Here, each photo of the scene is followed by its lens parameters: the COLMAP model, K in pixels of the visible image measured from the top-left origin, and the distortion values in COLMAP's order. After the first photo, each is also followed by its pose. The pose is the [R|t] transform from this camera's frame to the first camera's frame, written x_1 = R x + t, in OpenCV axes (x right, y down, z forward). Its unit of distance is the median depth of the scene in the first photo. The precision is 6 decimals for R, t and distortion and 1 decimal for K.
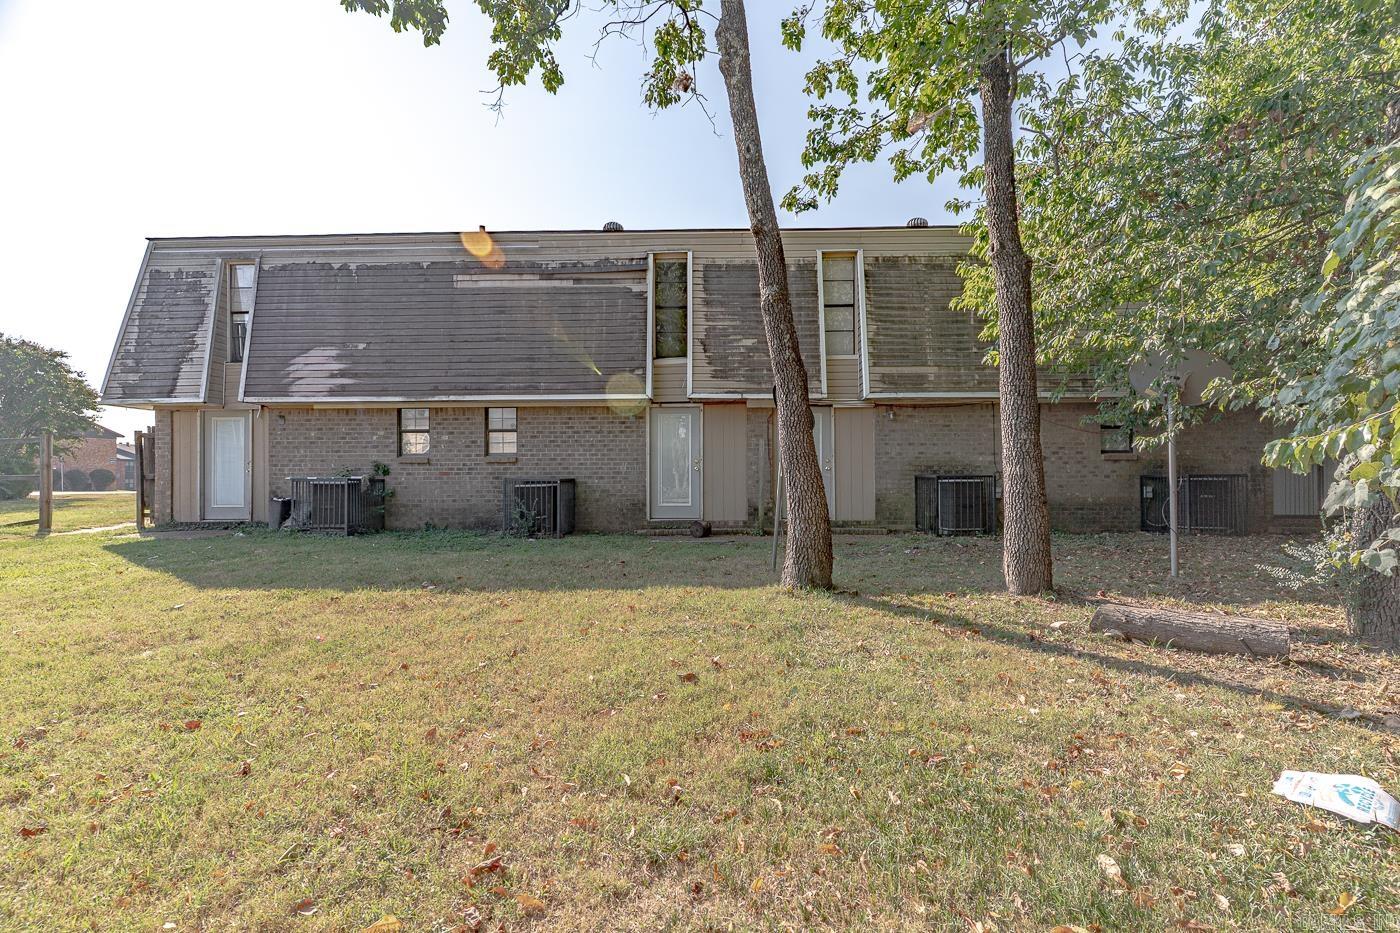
lens RADIAL K [[672.9, 0, 700.9], [0, 672.9, 466.0], [0, 0, 1]] dist [-0.006025, 0.000561]
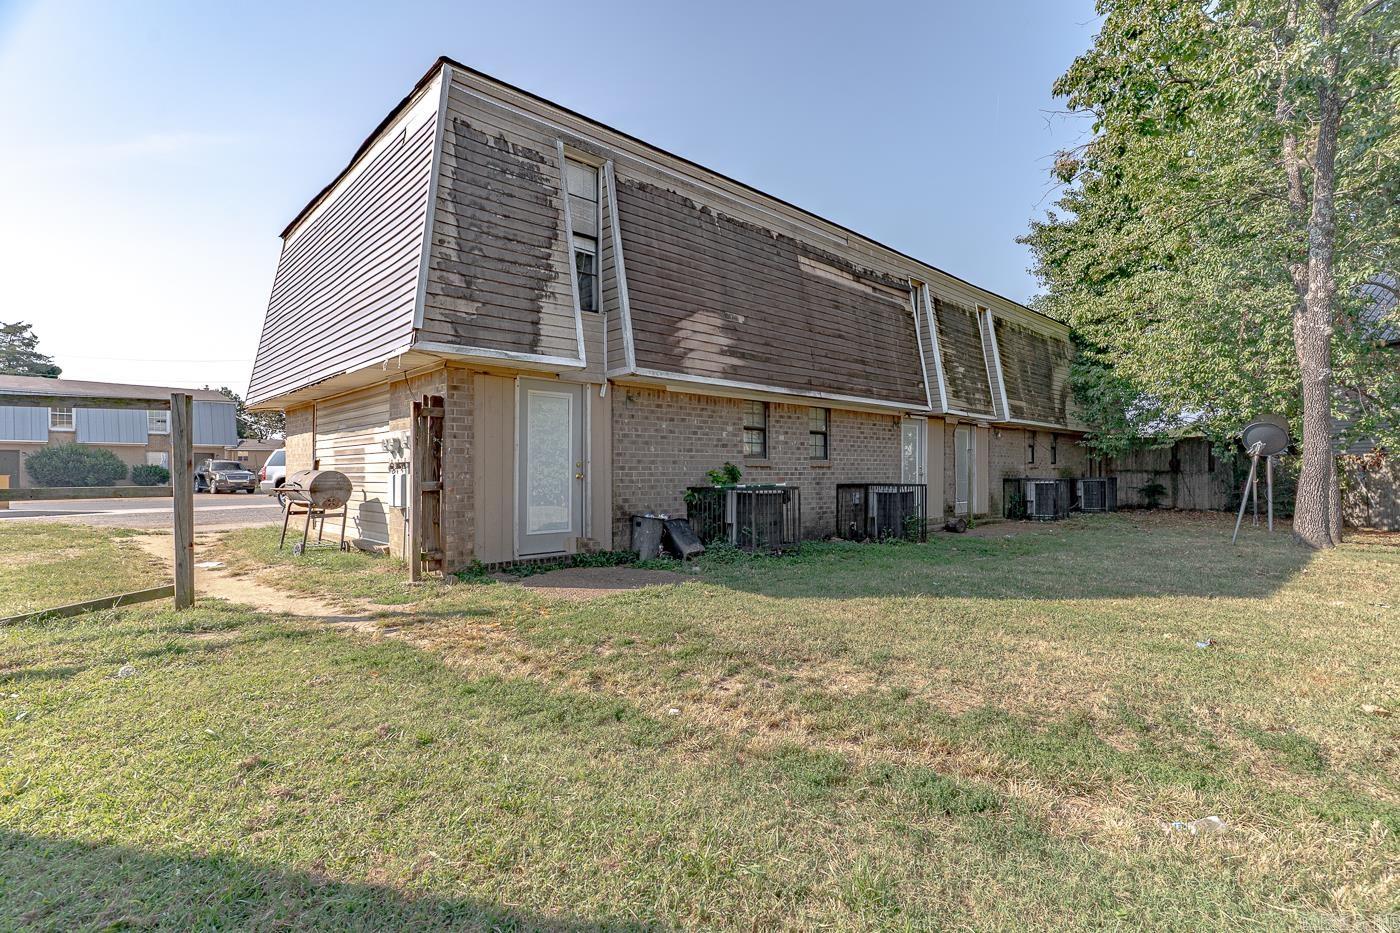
lens RADIAL K [[672.9, 0, 698.8], [0, 672.9, 469.7], [0, 0, 1]] dist [-0.006025, 0.000561]
pose [[0.709037, 0.005888, 0.705147, -1.087287], [-0.009367, 0.999956, 0.001069, -0.000684], [-0.705109, -0.007363, 0.709061, 0.462907]]
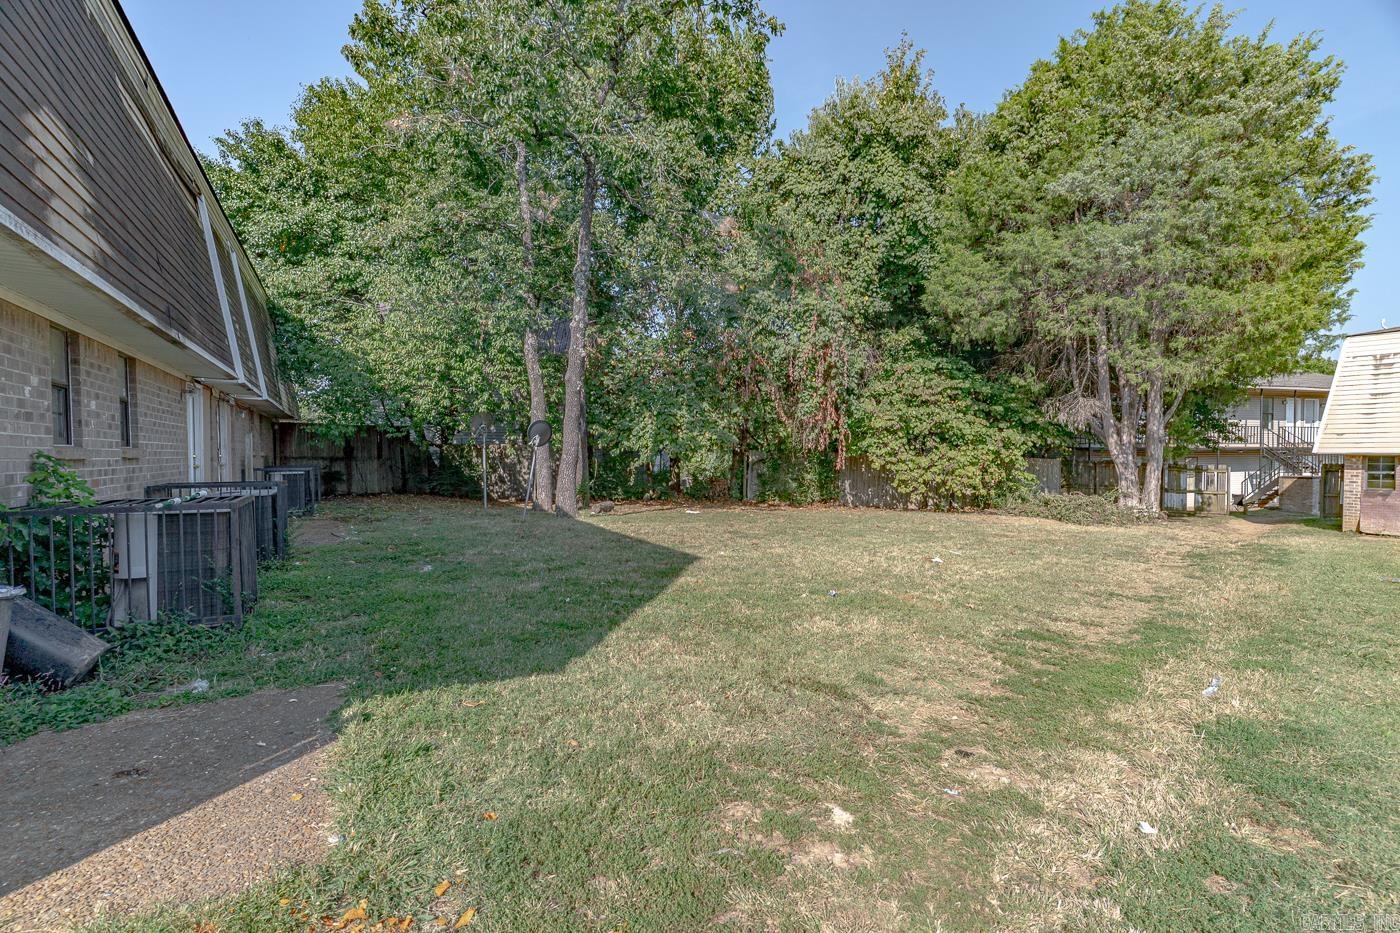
lens RADIAL K [[672.9, 0, 699.9], [0, 672.9, 458.9], [0, 0, 1]] dist [-0.006025, 0.000561]
pose [[-0.487849, -0.001371, 0.872927, -1.001250], [-0.001217, 0.999999, 0.000890, -0.005995], [-0.872927, -0.000628, -0.487851, 0.872182]]
